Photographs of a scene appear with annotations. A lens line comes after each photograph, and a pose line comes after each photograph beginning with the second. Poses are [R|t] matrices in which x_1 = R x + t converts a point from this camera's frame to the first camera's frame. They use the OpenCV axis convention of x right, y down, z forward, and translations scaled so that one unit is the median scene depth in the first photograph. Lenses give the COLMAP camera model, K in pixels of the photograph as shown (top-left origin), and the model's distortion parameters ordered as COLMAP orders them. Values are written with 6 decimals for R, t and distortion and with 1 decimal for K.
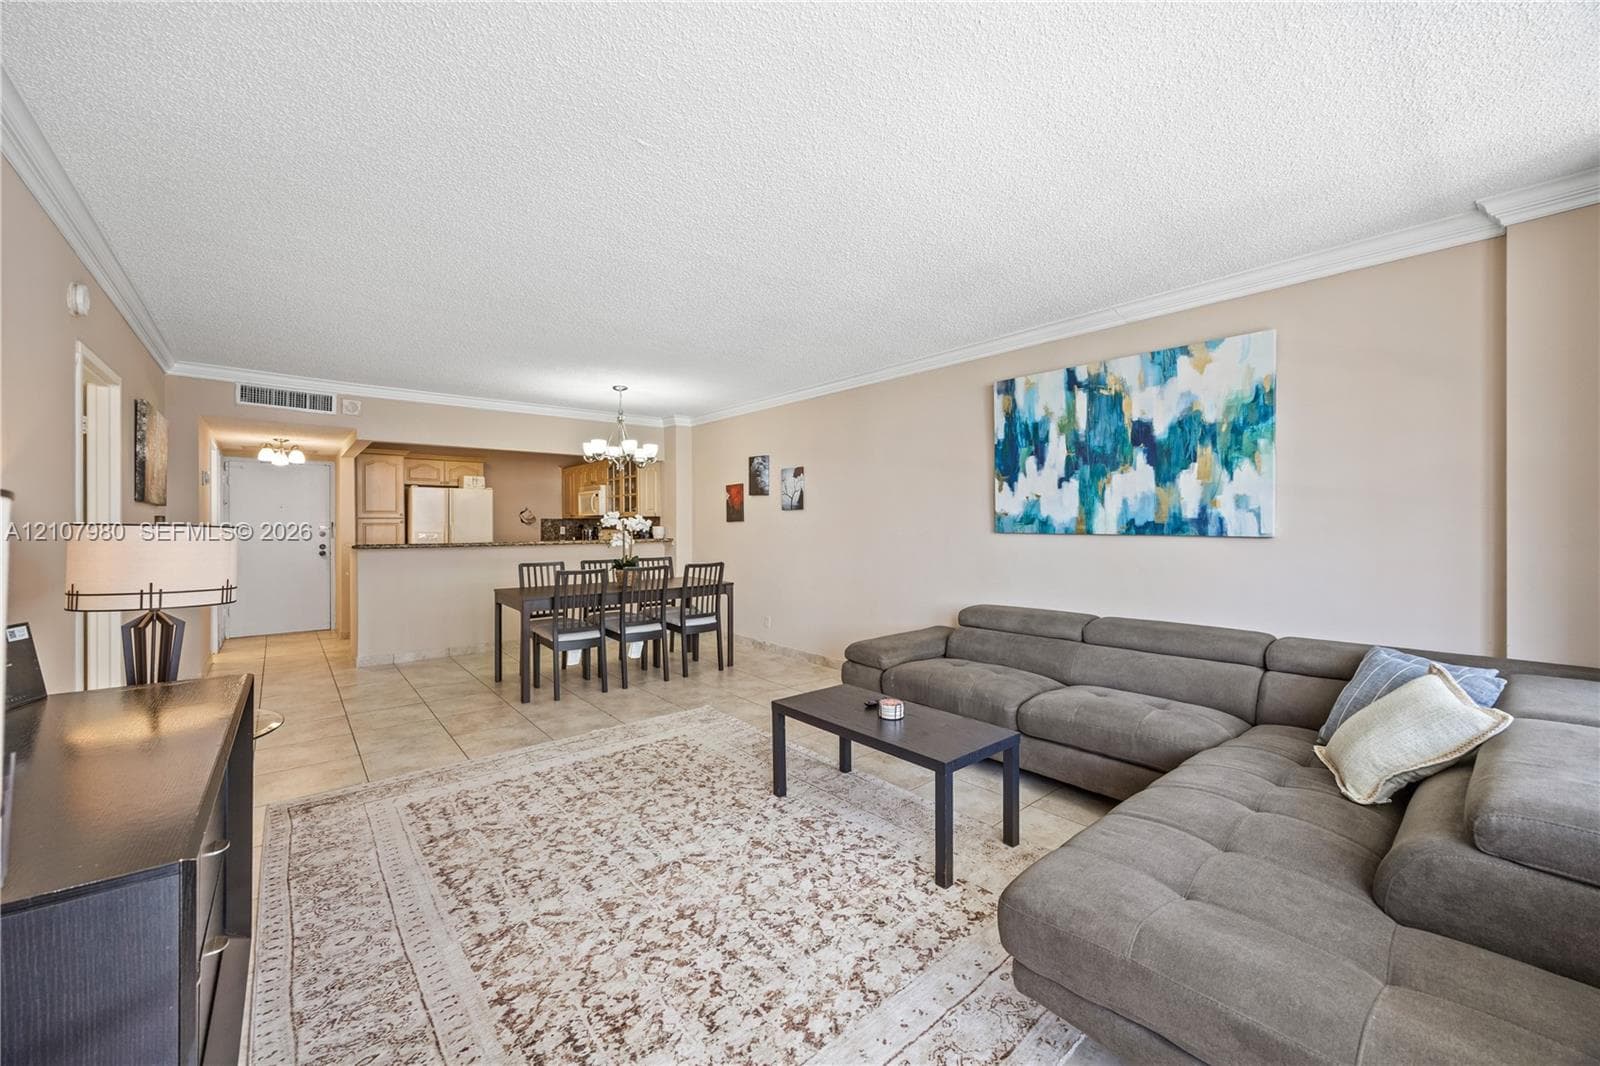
lens RADIAL K [[613.2, 0, 796.1], [0, 613.2, 526.4], [0, 0, 1]] dist [-0.000656, -0.000048]
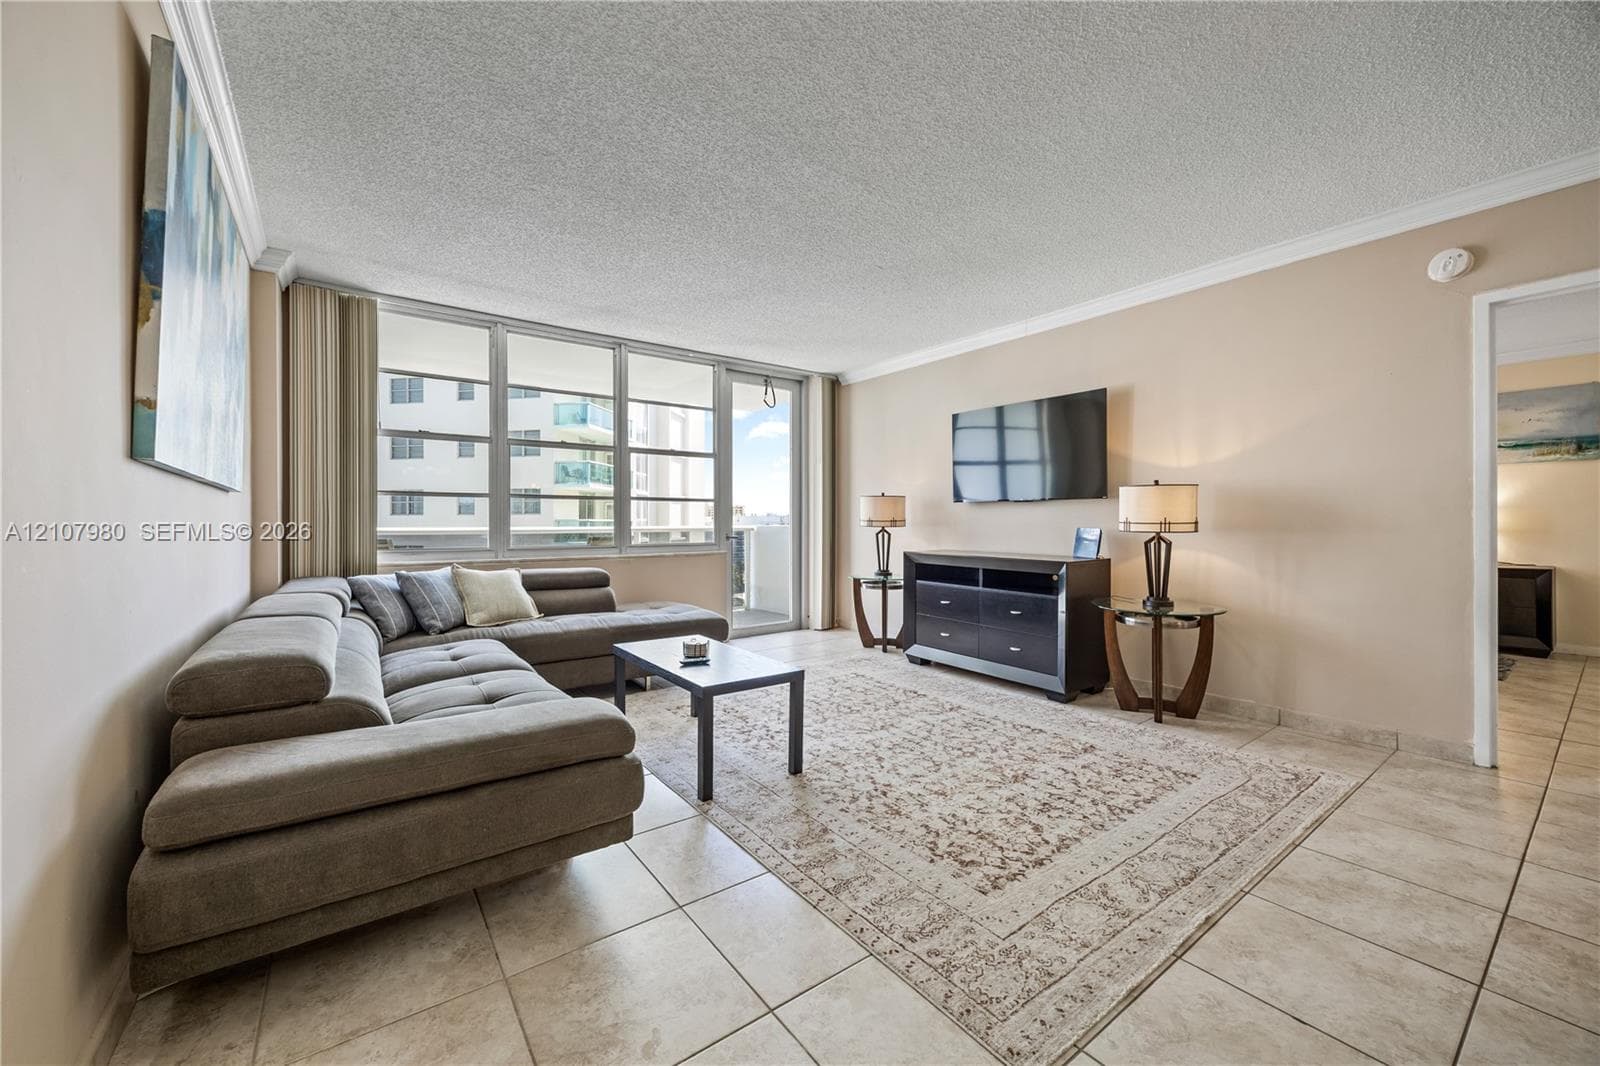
lens RADIAL K [[613.2, 0, 796.1], [0, 613.2, 526.4], [0, 0, 1]] dist [-0.000656, -0.000048]
pose [[-0.997935, 0.004311, 0.064087, -0.046227], [0.004760, 0.999965, 0.006854, 0.035096], [-0.064055, 0.007145, -0.997921, 1.011861]]
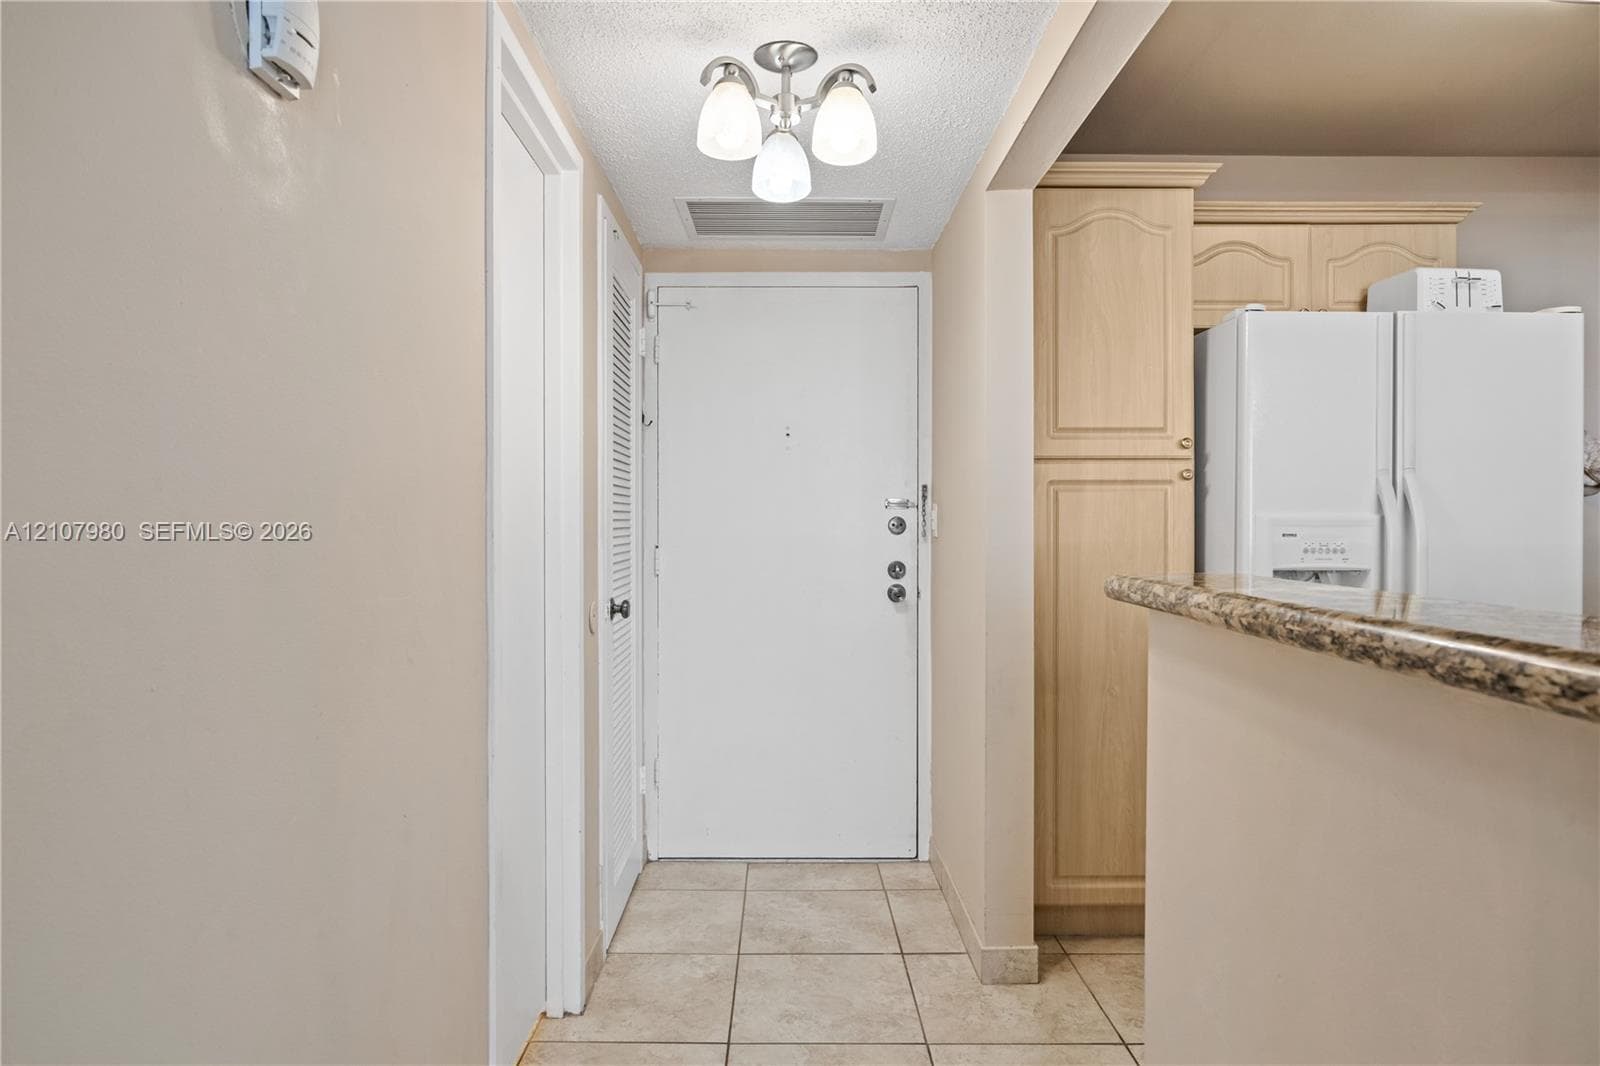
lens RADIAL K [[940.0, 0, 800.0], [0, 940.0, 533.0], [0, 0, 1]] dist [-0.036108, -0.000099]
pose [[0.770570, 0.008928, -0.637293, -0.731150], [-0.003674, 0.999947, 0.009567, 0.016381], [0.637345, -0.005031, 0.770562, 0.875994]]
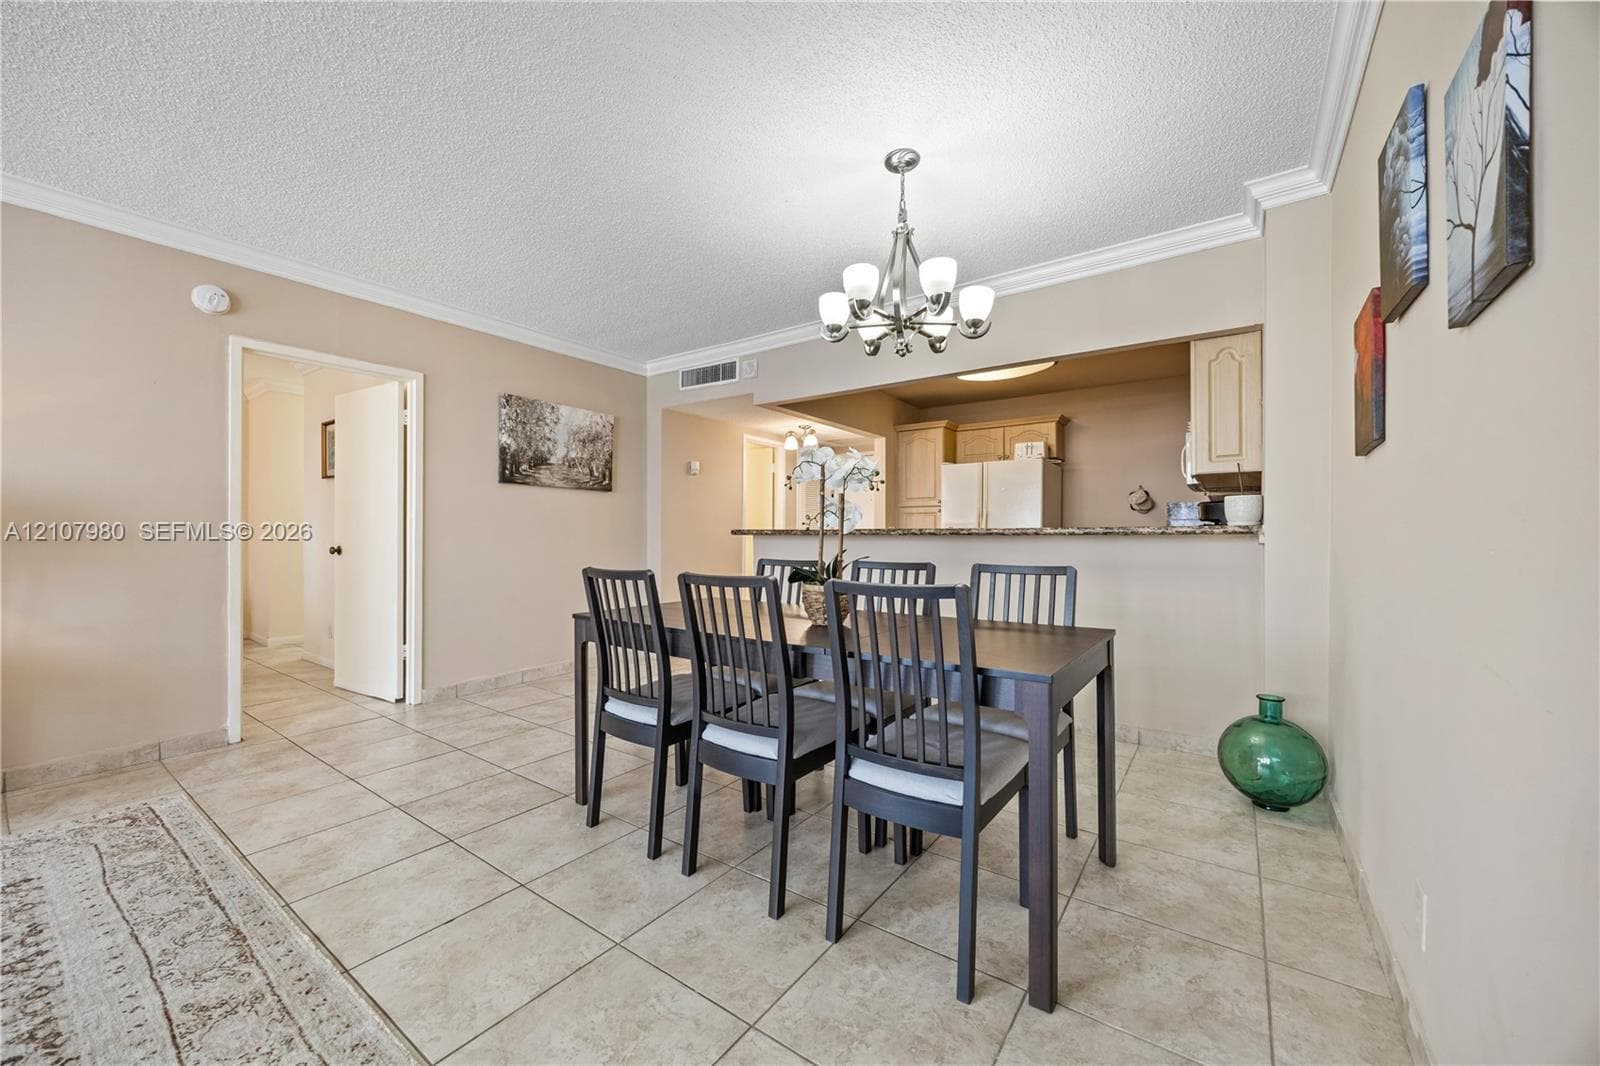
lens RADIAL K [[613.6, 0, 782.6], [0, 613.6, 538.7], [0, 0, 1]] dist [-0.001476, -0.000085]
pose [[0.234026, 0.006994, -0.972205, 0.111140], [-0.007763, 0.999956, 0.005325, 0.036113], [0.972199, 0.006301, 0.234070, 0.849639]]
